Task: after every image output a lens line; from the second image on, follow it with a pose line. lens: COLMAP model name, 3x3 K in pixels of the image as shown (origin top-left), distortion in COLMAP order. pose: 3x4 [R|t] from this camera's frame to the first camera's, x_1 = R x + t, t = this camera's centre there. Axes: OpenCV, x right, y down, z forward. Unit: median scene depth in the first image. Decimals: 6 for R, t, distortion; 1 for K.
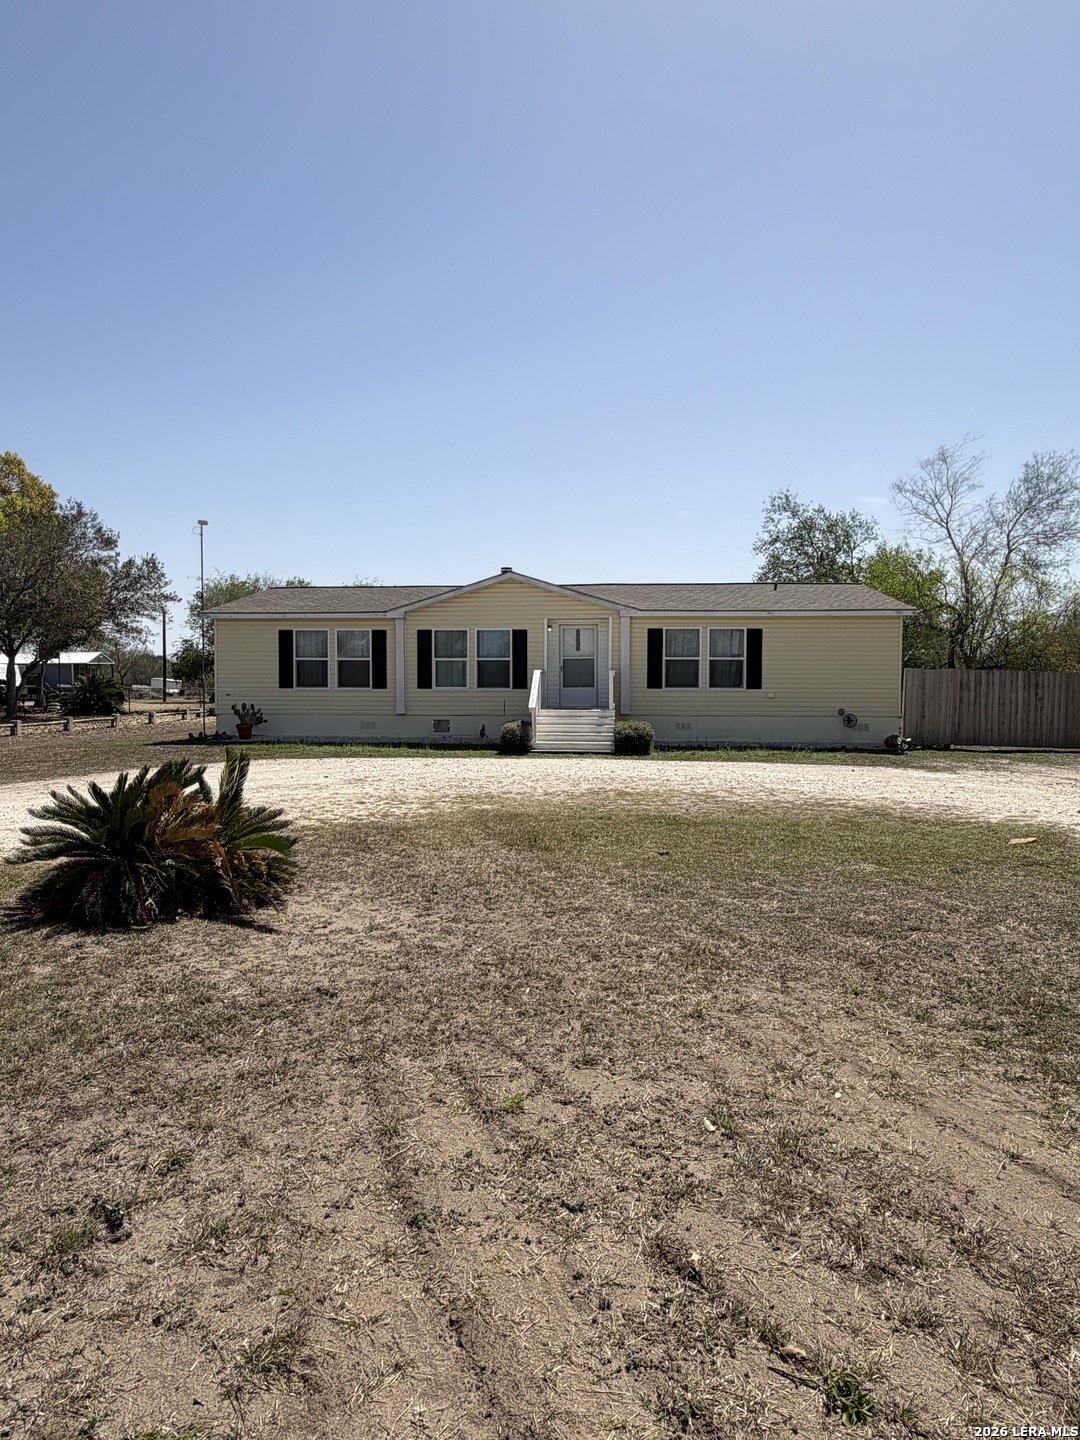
lens RADIAL K [[882.4, 0, 541.7], [0, 882.4, 710.6], [0, 0, 1]] dist [0.010309, 0.003836]
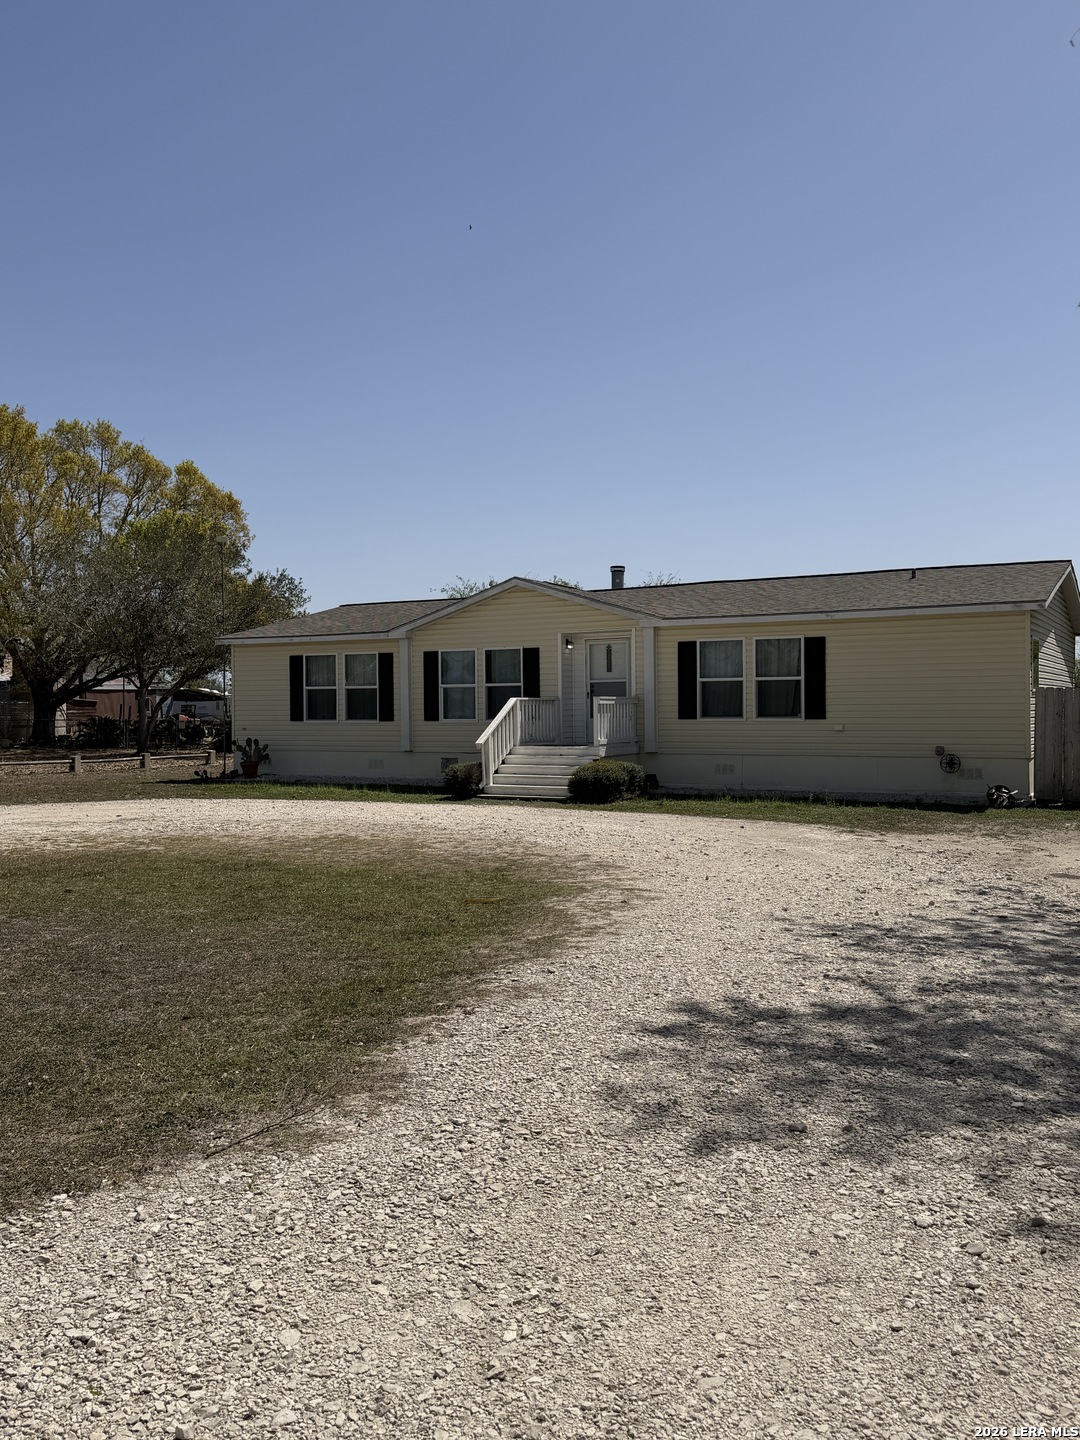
lens RADIAL K [[1222.8, 0, 540.0], [0, 1222.8, 720.0], [0, 0, 1]] dist [0.178880, -0.356071]
pose [[0.916956, -0.005504, -0.398950, 0.444750], [-0.004134, 0.999720, -0.023294, 0.001092], [0.398966, 0.023009, 0.916677, -0.029879]]
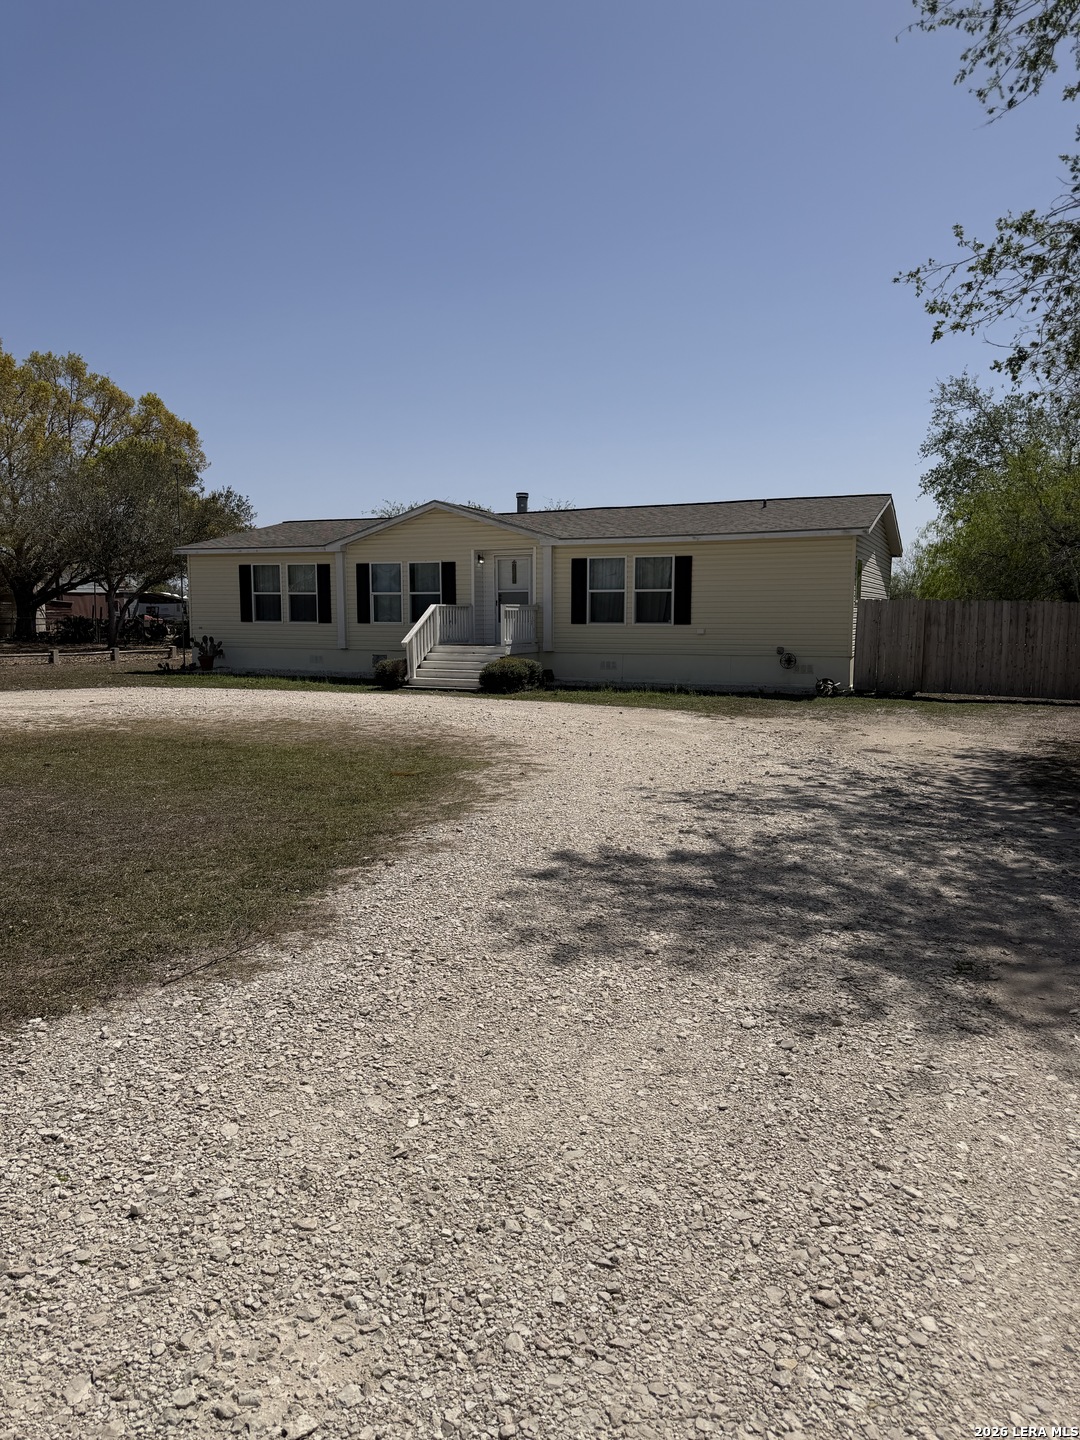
lens RADIAL K [[1013.8, 0, 534.7], [0, 1013.8, 718.3], [0, 0, 1]] dist [0.185788, -0.387665]
pose [[0.944290, 0.032456, -0.327510, 0.445870], [-0.010540, 0.997597, 0.068472, 0.001292], [0.328945, -0.061205, 0.942363, -0.027080]]
